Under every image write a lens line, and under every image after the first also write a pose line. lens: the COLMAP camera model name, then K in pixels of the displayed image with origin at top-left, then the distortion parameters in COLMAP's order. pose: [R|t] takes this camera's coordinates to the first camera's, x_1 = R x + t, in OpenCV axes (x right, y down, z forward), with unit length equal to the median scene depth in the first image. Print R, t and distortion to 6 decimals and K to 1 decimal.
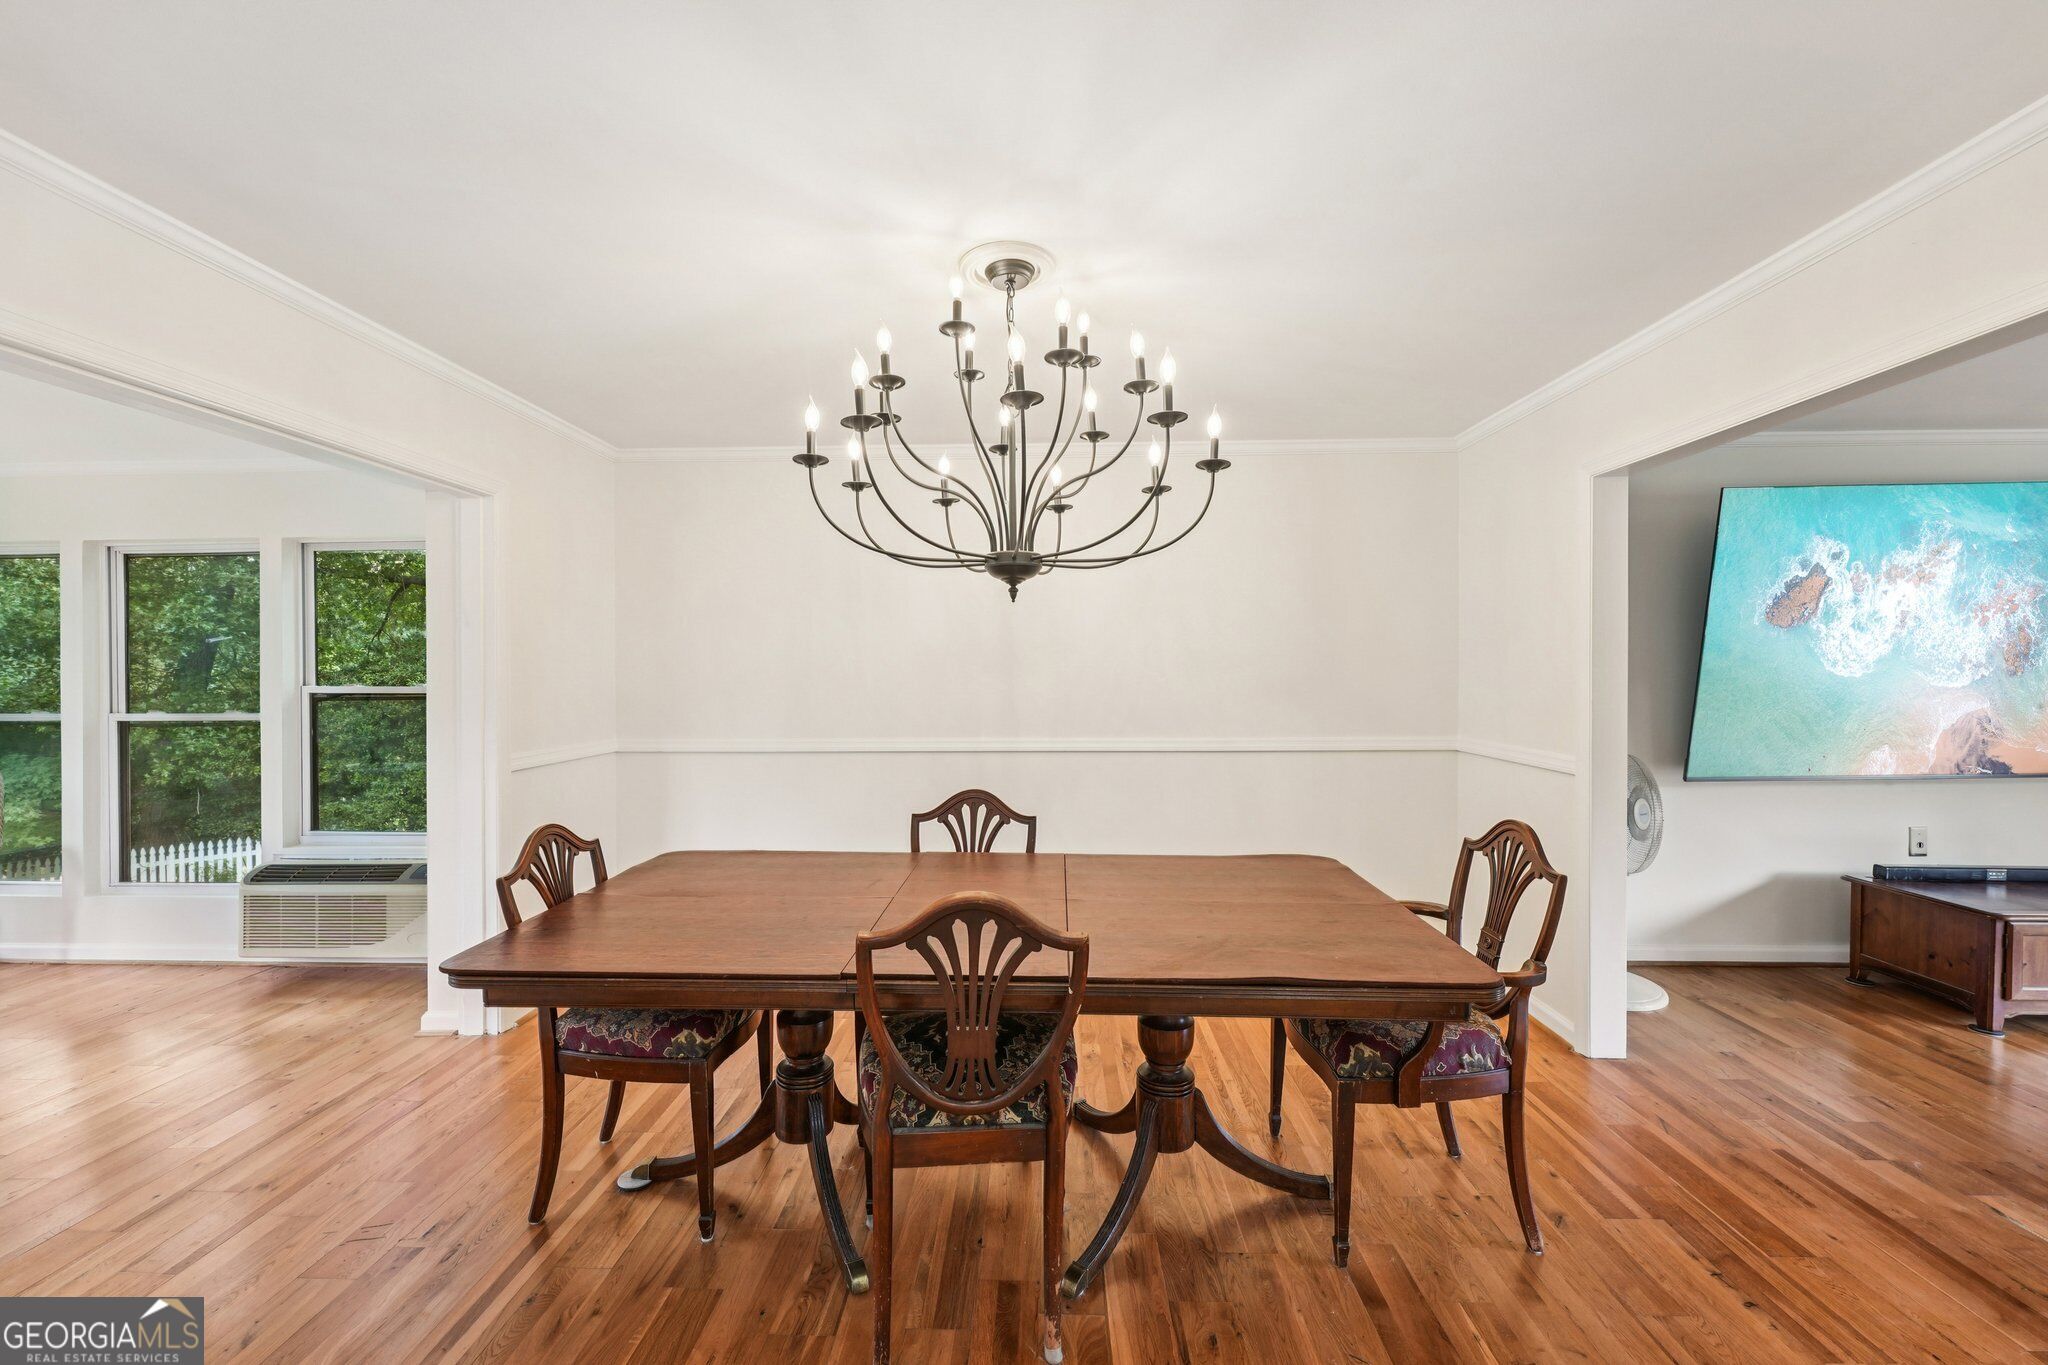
lens RADIAL K [[836.2, 0, 1017.8], [0, 836.2, 683.9], [0, 0, 1]] dist [-0.024982, 0.000311]
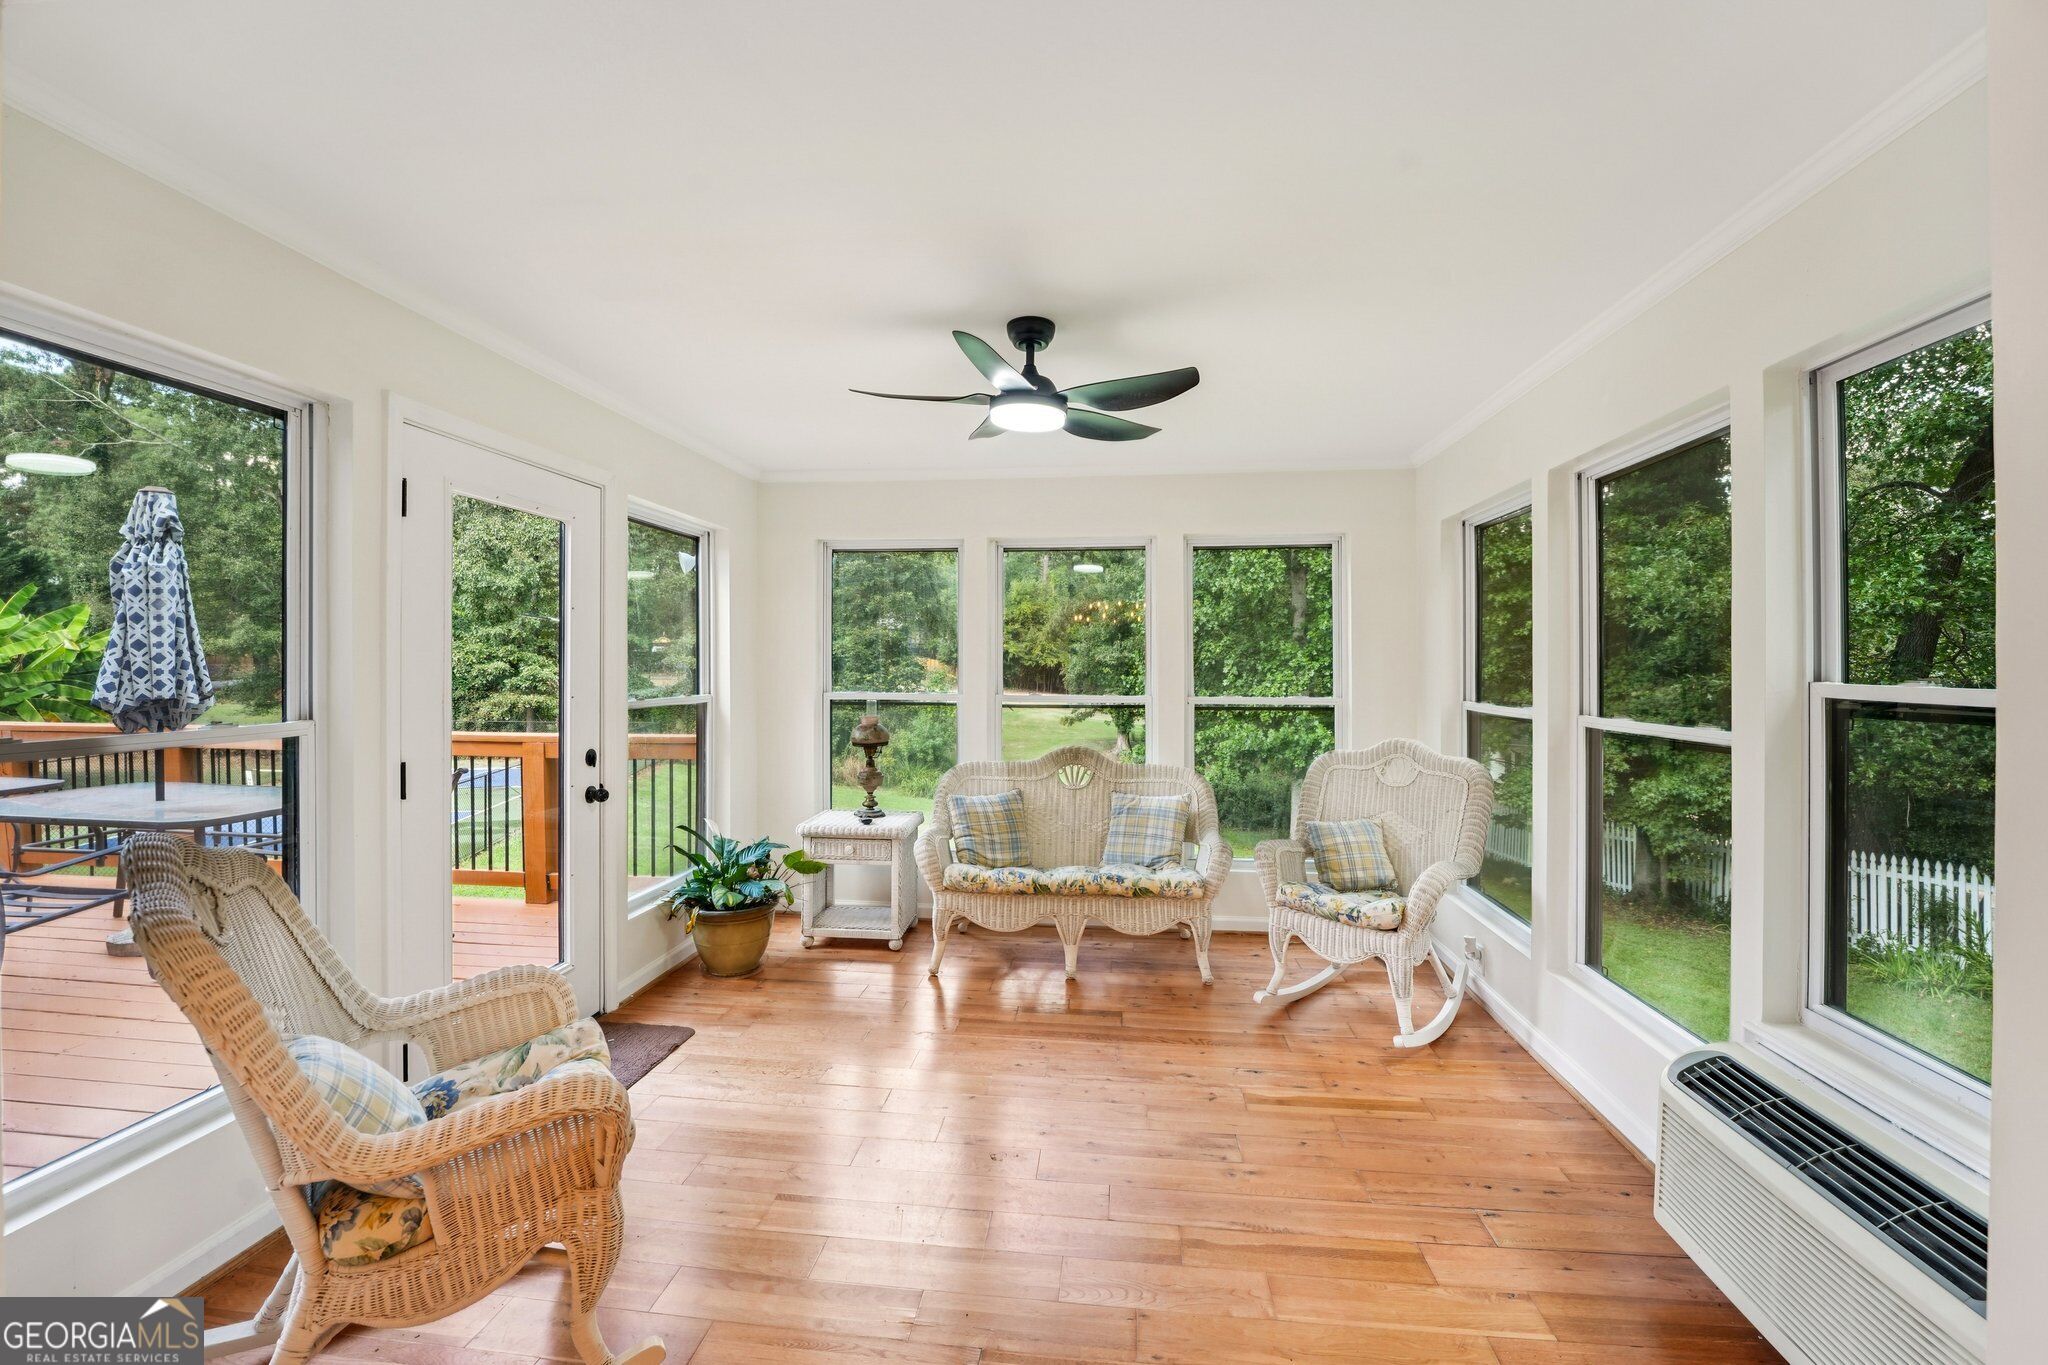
lens RADIAL K [[841.5, 0, 1015.5], [0, 841.5, 661.8], [0, 0, 1]] dist [-0.025490, 0.000045]
pose [[-0.078330, -0.005418, -0.996913, -0.092982], [-0.005426, 0.999973, -0.005008, -0.001107], [0.996913, 0.005017, -0.078357, 0.144798]]
